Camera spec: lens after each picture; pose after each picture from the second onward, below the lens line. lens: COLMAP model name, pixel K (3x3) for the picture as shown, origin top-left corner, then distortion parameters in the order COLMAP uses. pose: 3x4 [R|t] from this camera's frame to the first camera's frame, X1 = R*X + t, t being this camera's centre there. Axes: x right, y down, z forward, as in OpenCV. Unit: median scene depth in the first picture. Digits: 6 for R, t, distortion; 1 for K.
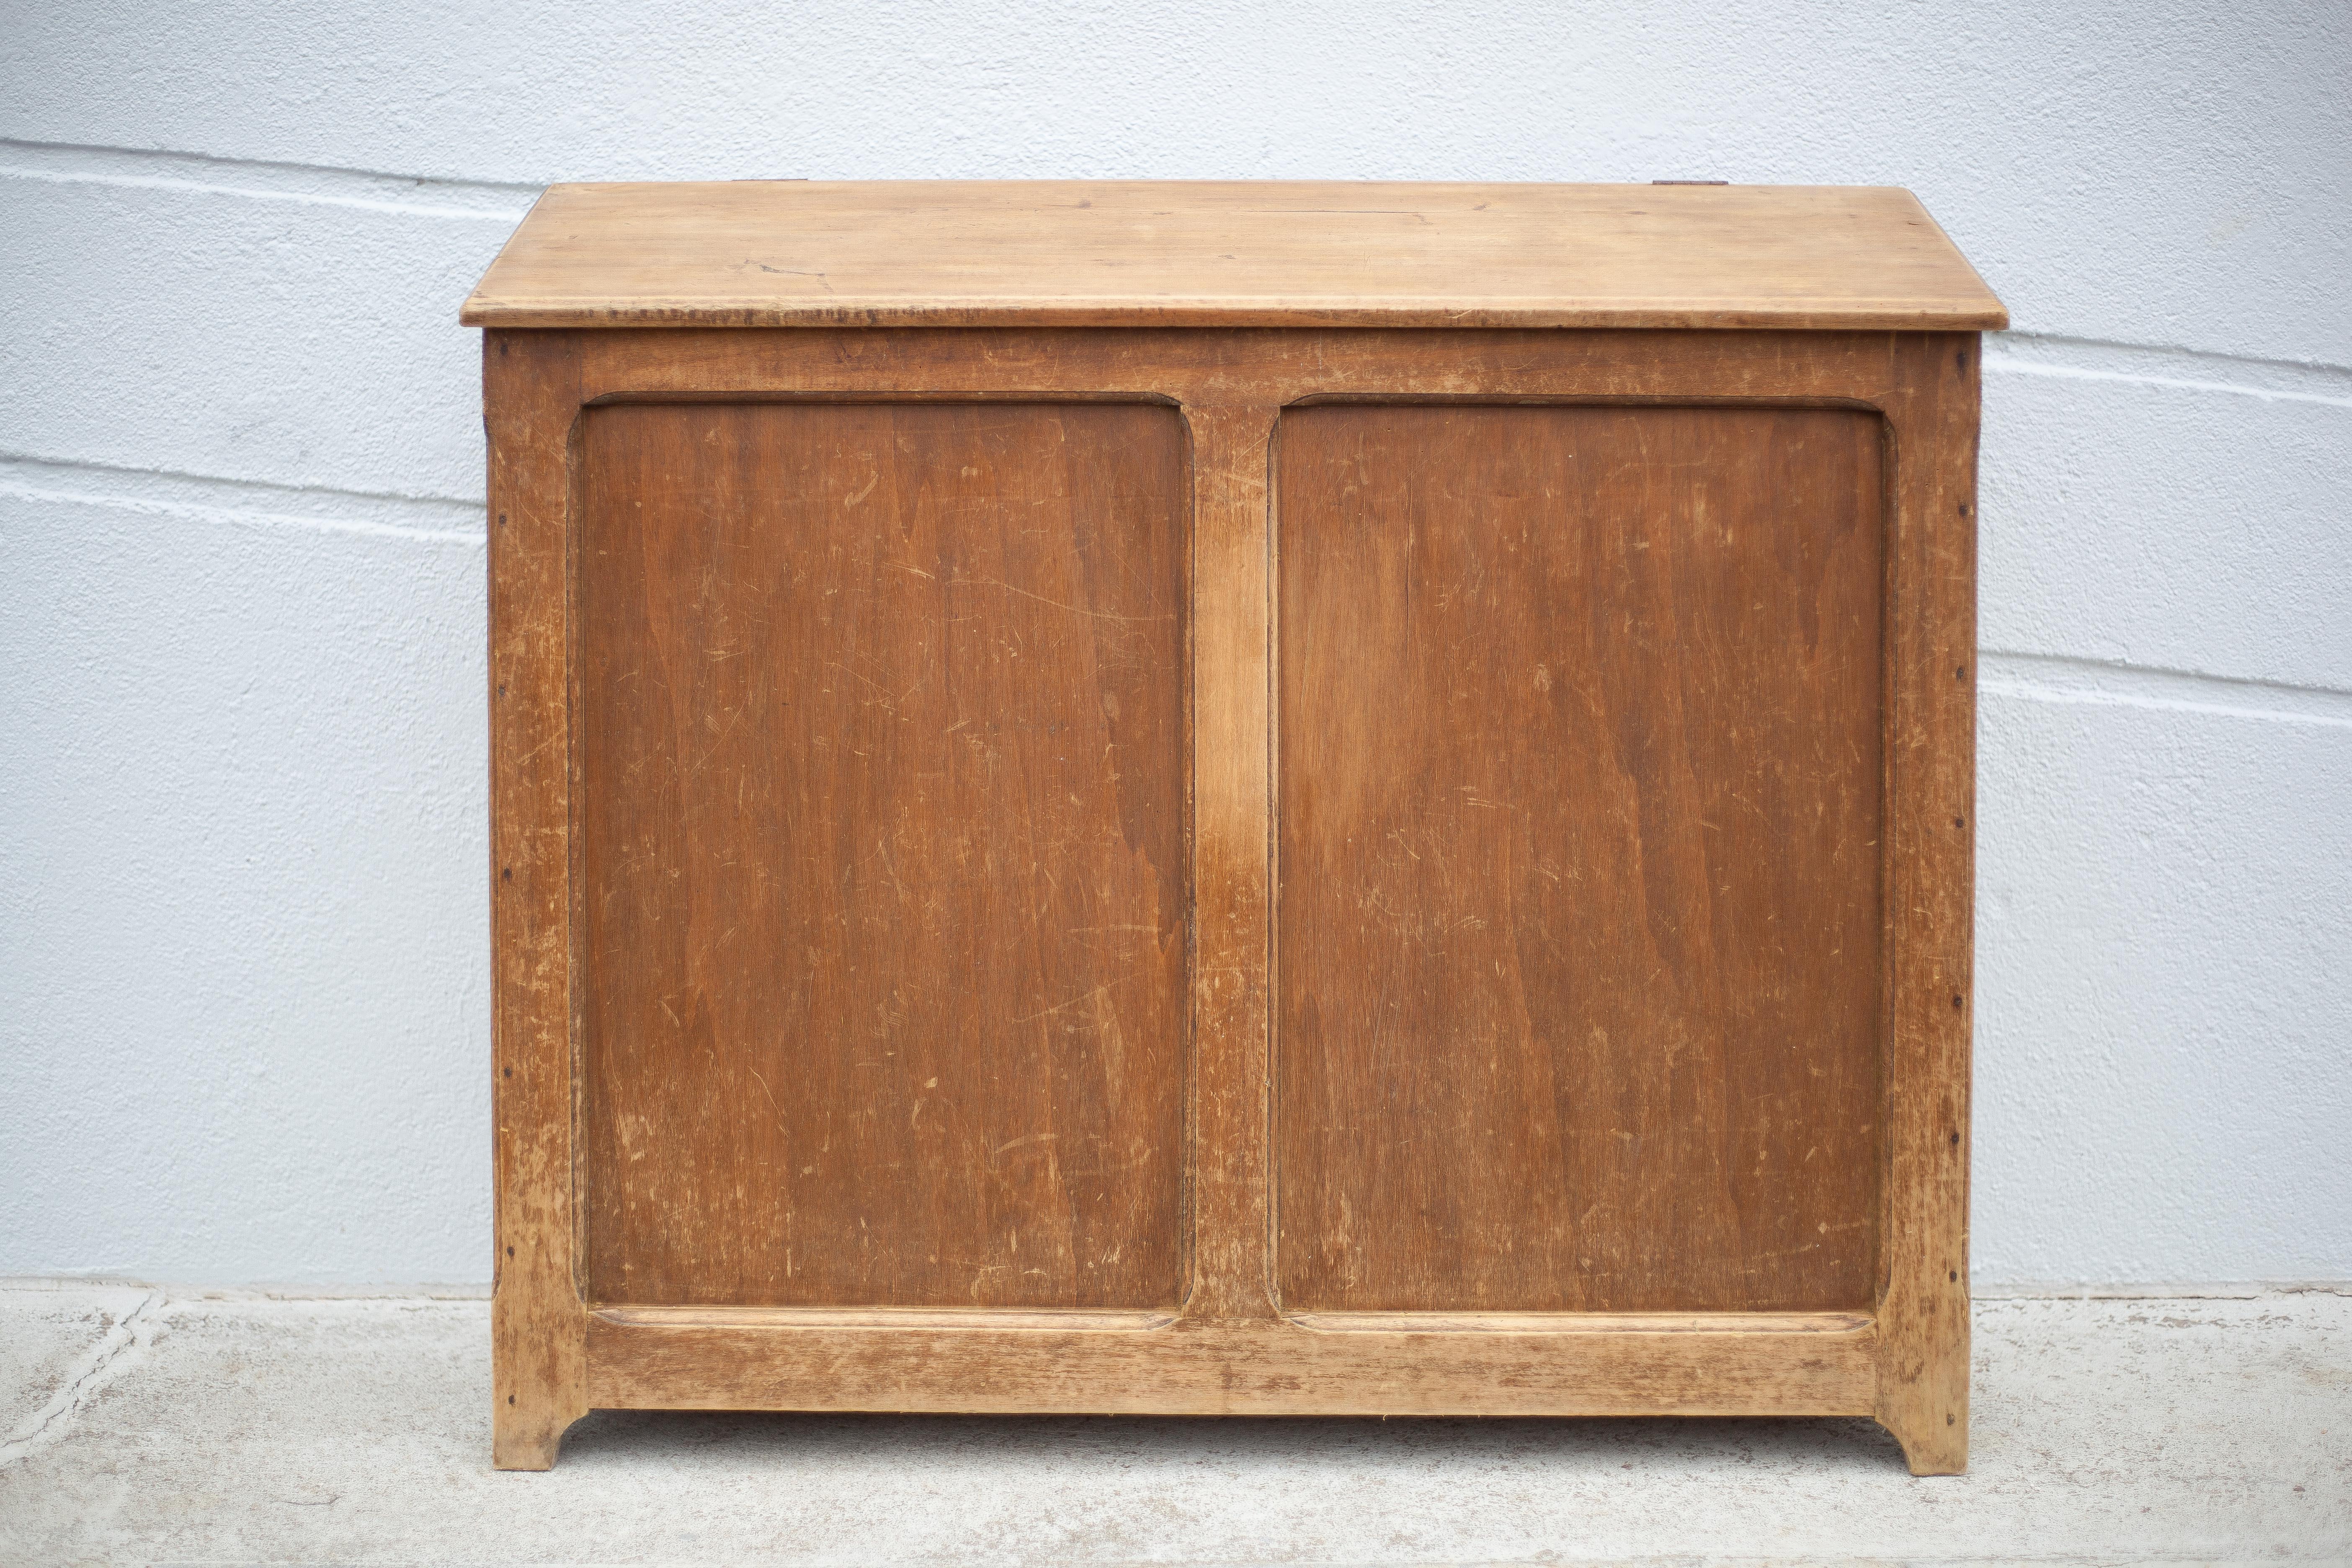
lens RADIAL K [[3517.4, 0, 1175.9], [0, 3517.4, 182.3], [0, 0, 1]] dist [-0.045488, 0.002070]
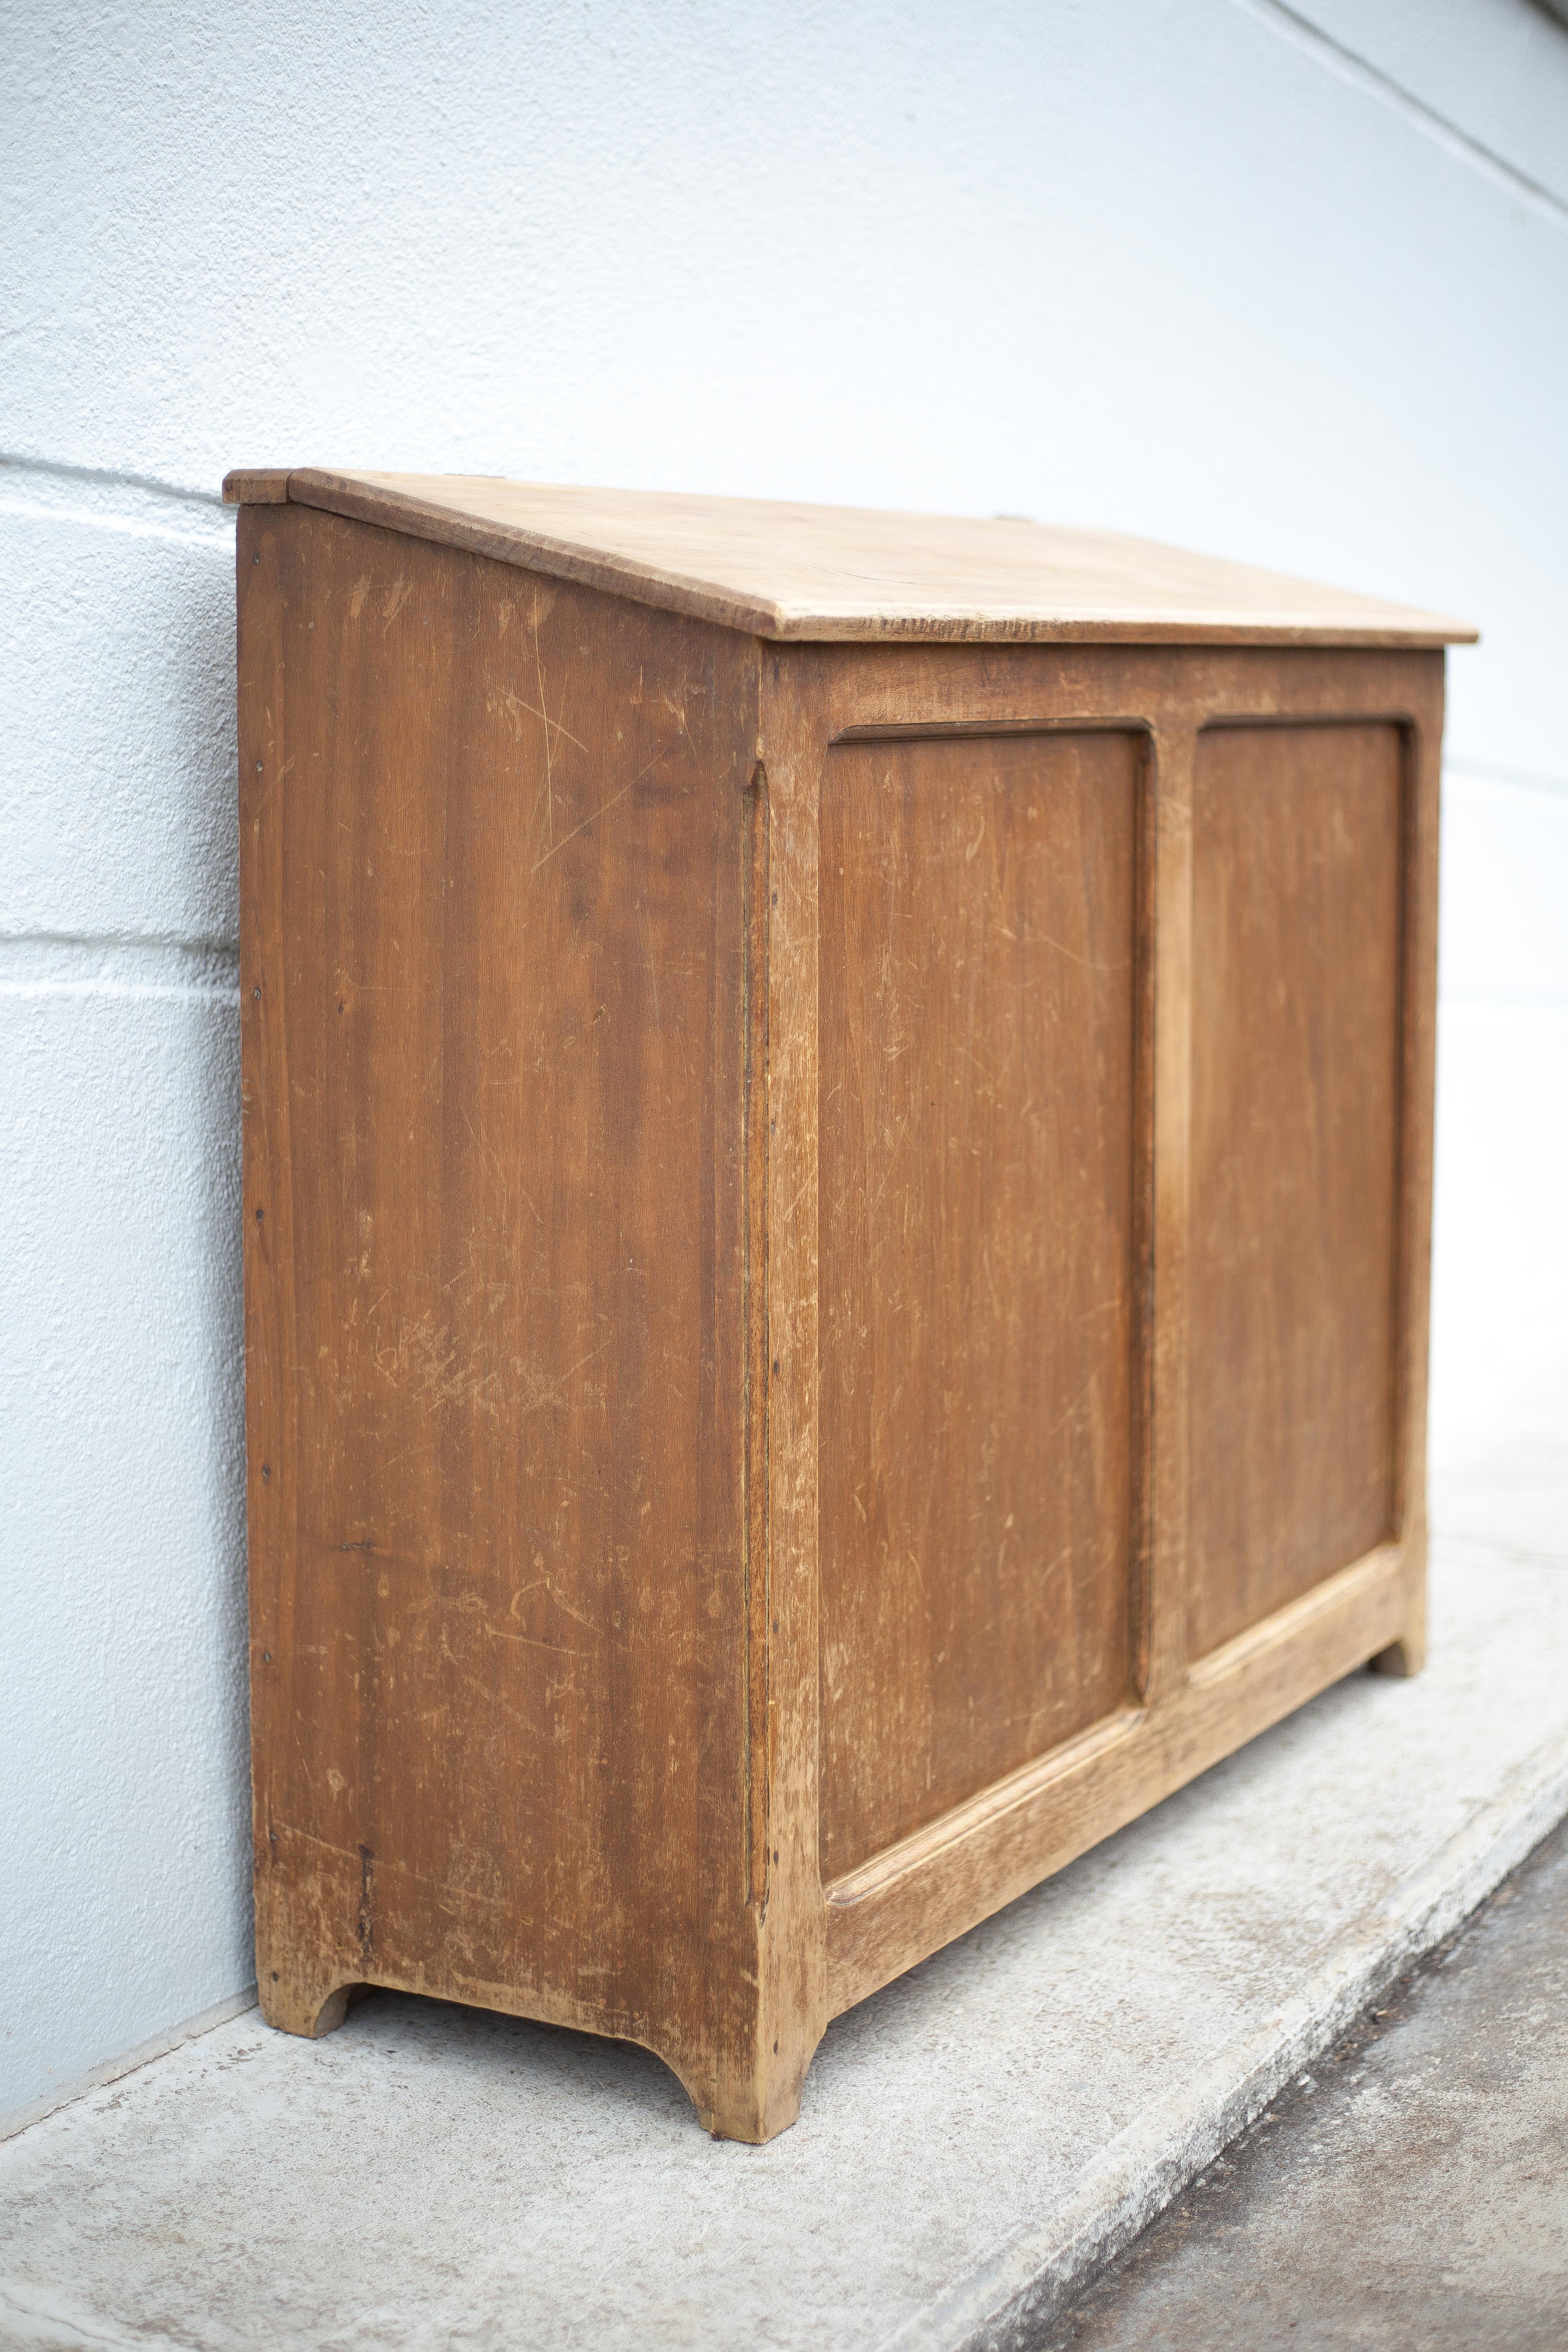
lens RADIAL K [[3539.8, 0, 901.5], [0, 3539.8, 886.4], [0, 0, 1]] dist [-0.068043, 0.012885]
pose [[0.469578, -0.057295, 0.881030, -0.843150], [0.006394, 0.998087, 0.061499, 0.046648], [-0.882868, -0.023245, 0.469046, 0.619221]]
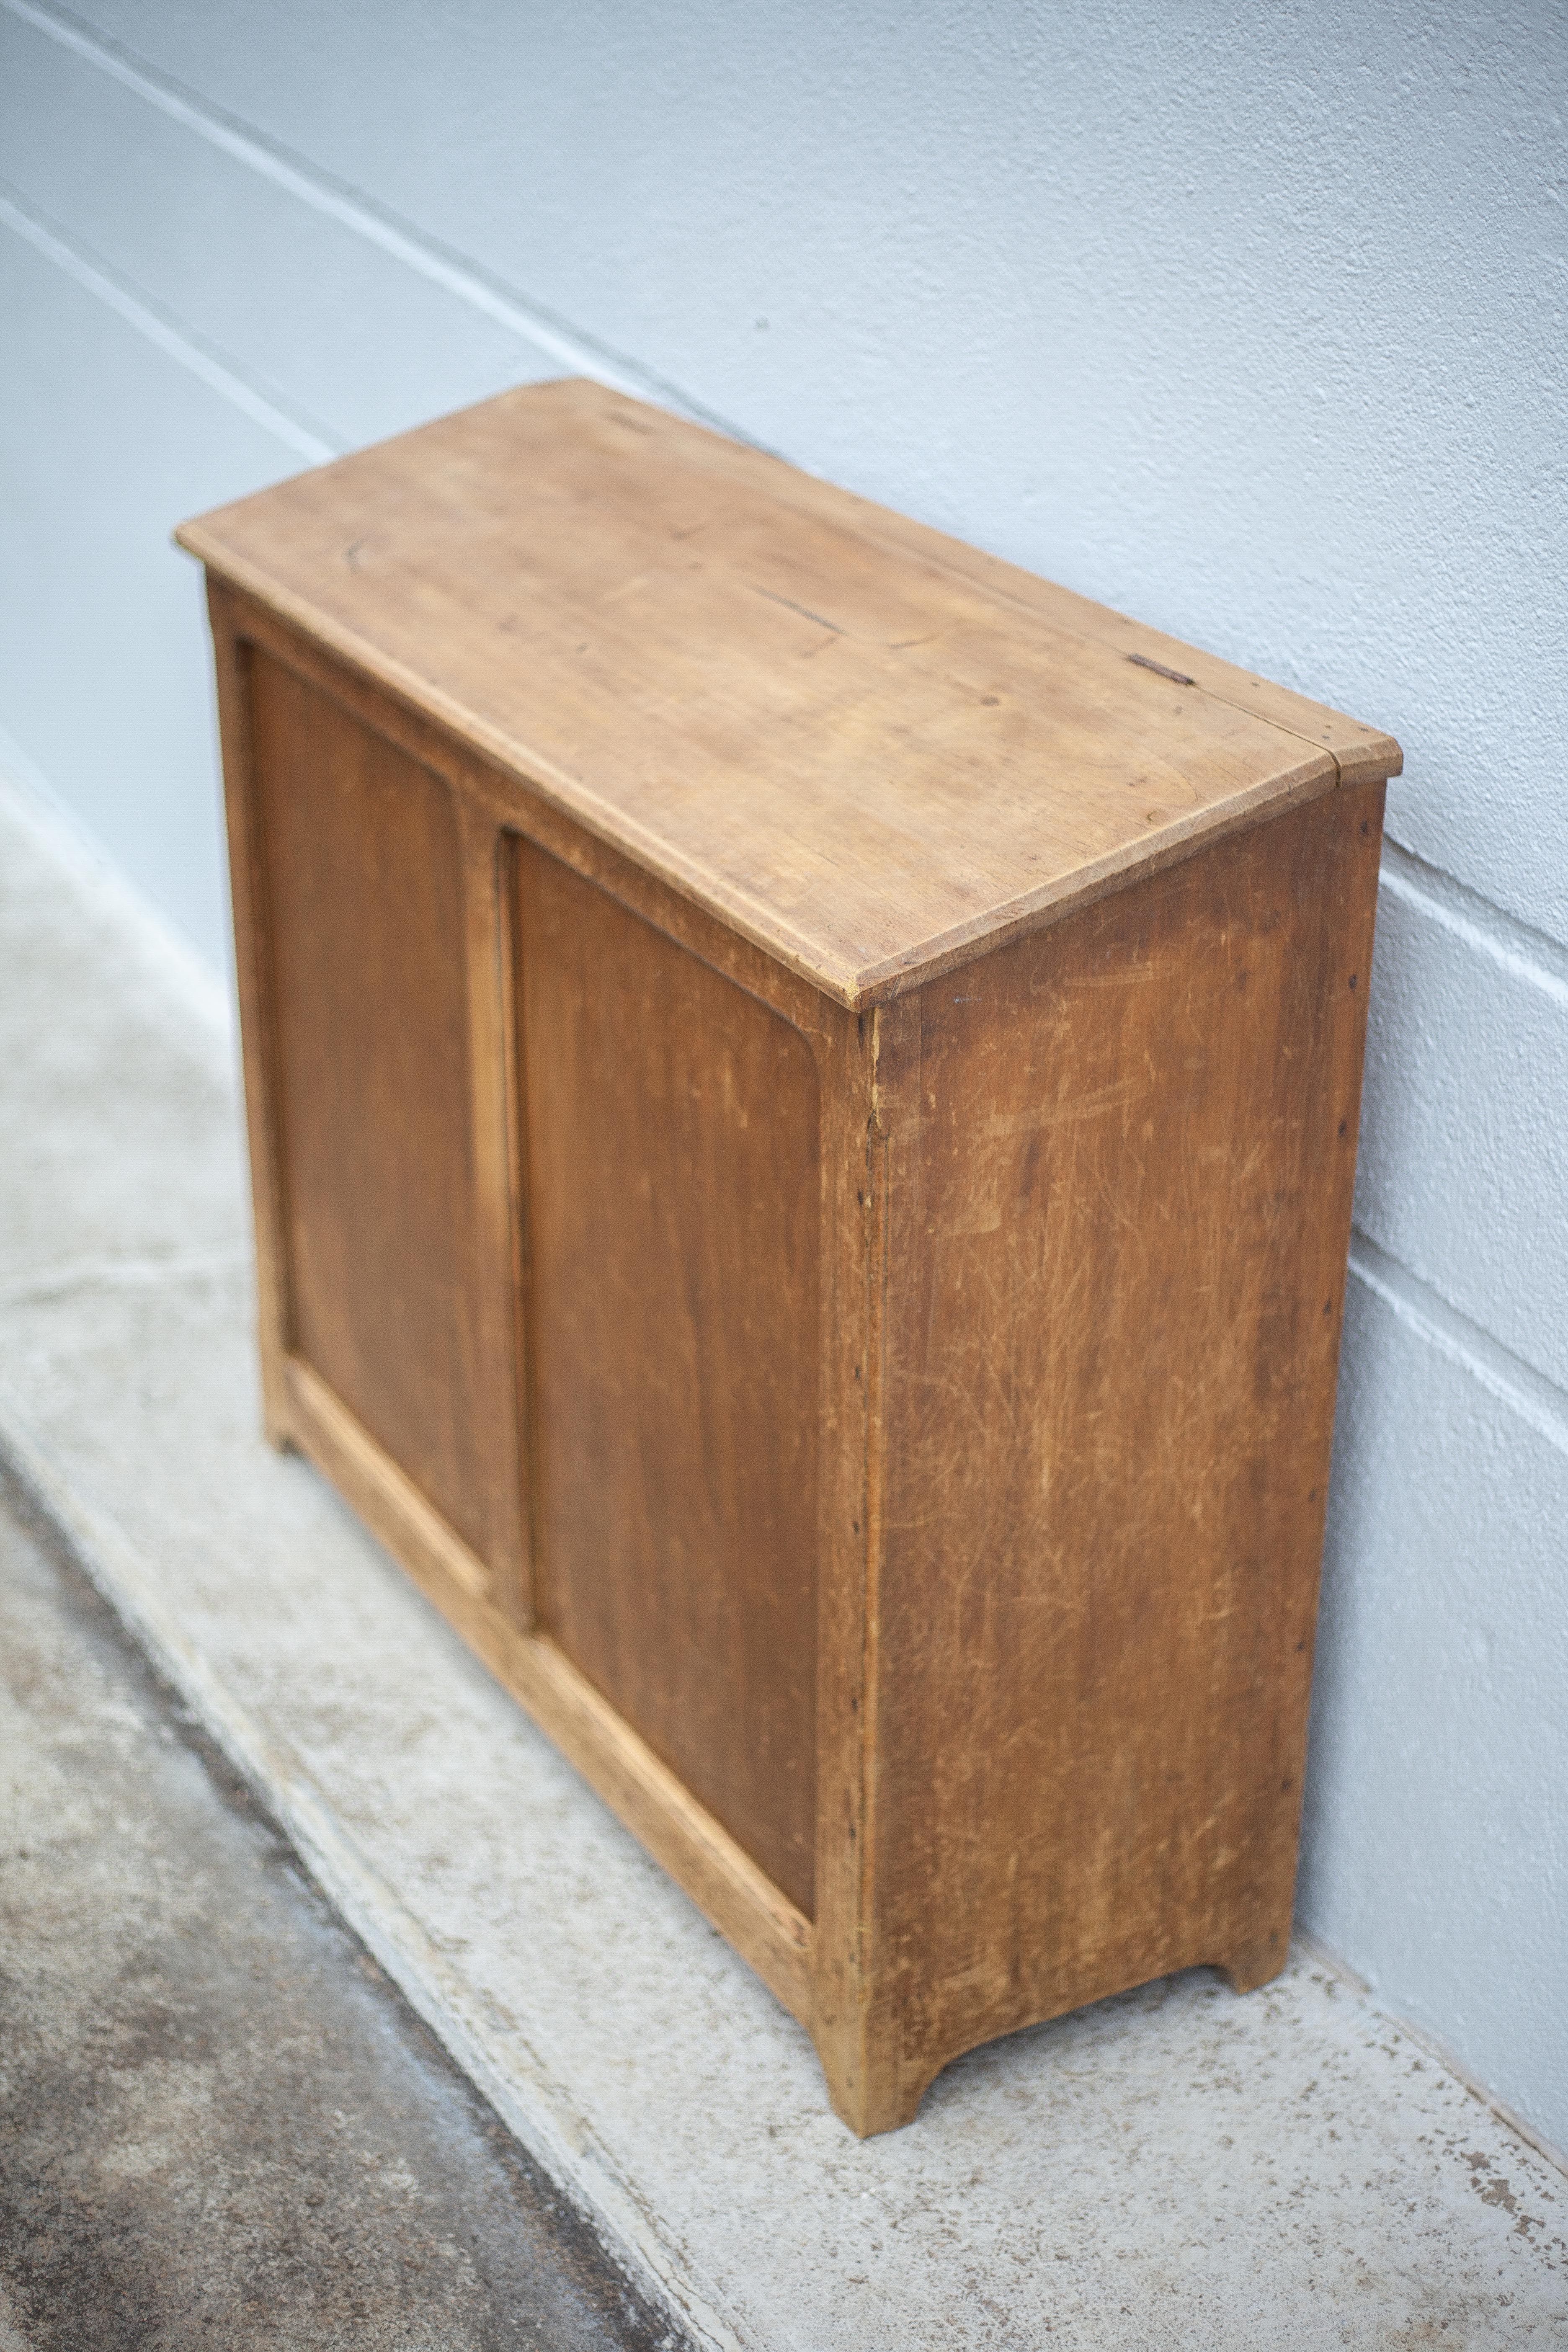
lens RADIAL K [[3483.8, 0, 785.2], [0, 3483.8, 1117.3], [0, 0, 1]] dist [-0.082495, -0.059051]
pose [[0.497510, 0.364583, -0.787123, 0.838122], [-0.011266, 0.910030, 0.414390, -0.255693], [0.867385, -0.197296, 0.456856, 0.616304]]
